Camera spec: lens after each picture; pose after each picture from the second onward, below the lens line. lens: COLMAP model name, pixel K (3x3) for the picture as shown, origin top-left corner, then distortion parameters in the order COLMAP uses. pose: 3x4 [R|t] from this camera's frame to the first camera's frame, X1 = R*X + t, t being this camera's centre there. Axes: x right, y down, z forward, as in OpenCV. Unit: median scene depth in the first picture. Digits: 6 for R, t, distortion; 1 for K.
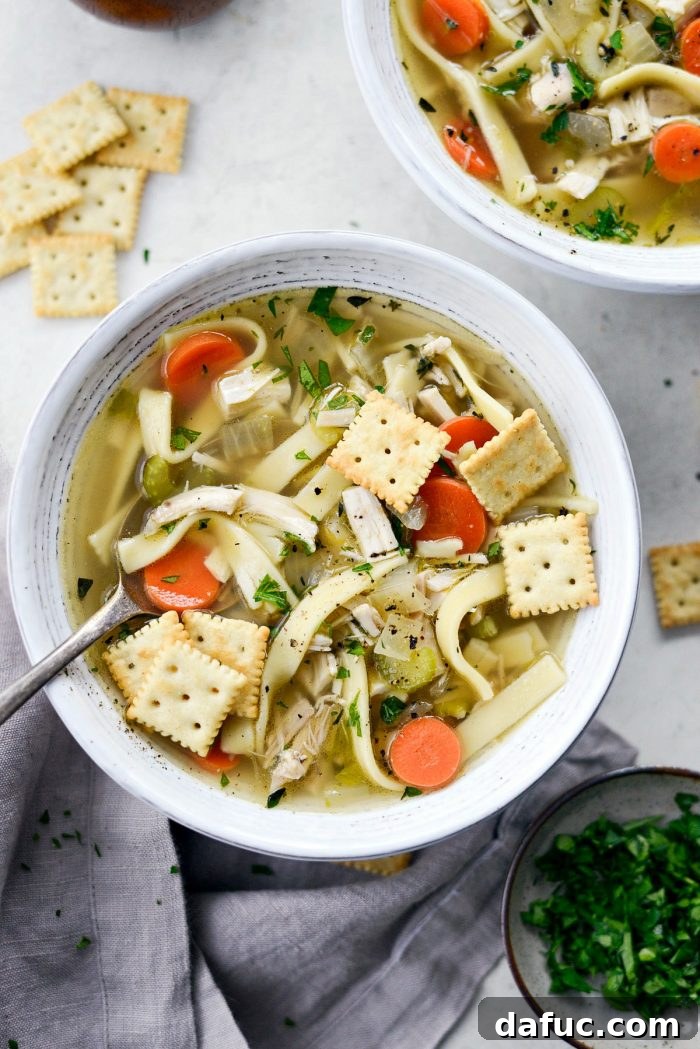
lens RADIAL K [[1713.5, 0, 350.0], [0, 1713.5, 524.5], [0, 0, 1]] dist [-0.136182, -0.025122]
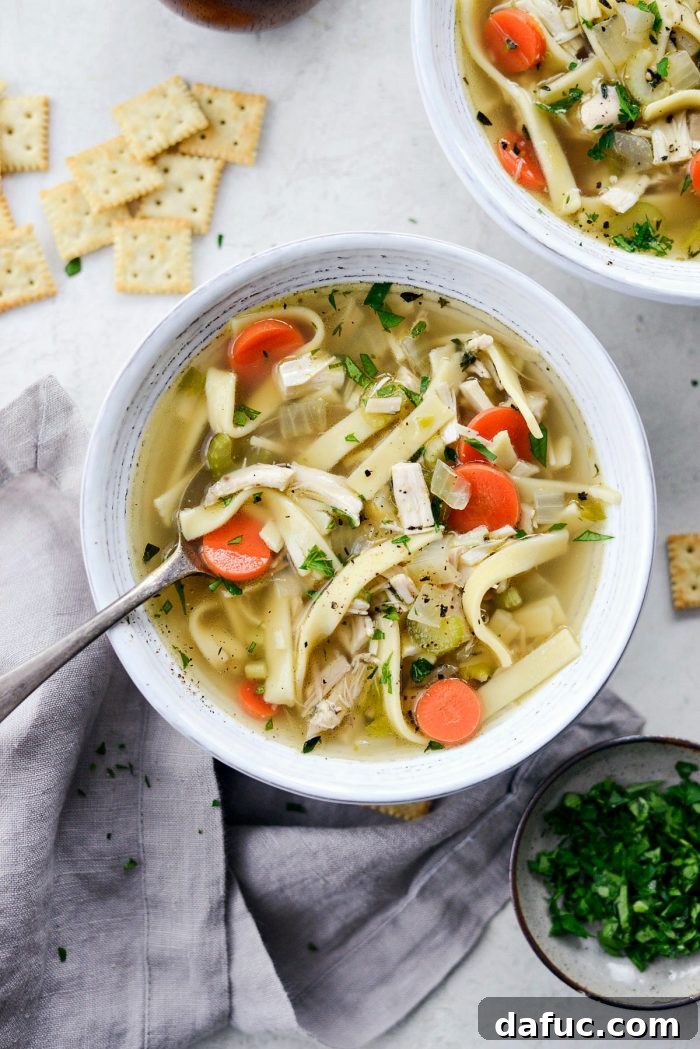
lens RADIAL K [[1713.5, 0, 350.0], [0, 1713.5, 524.5], [0, 0, 1]] dist [-0.136182, -0.025122]
pose [[0.997830, 0.056286, -0.034178, 0.011360], [-0.054995, 0.997778, 0.037619, -0.024167], [0.036219, -0.035658, 0.998707, -0.096759]]
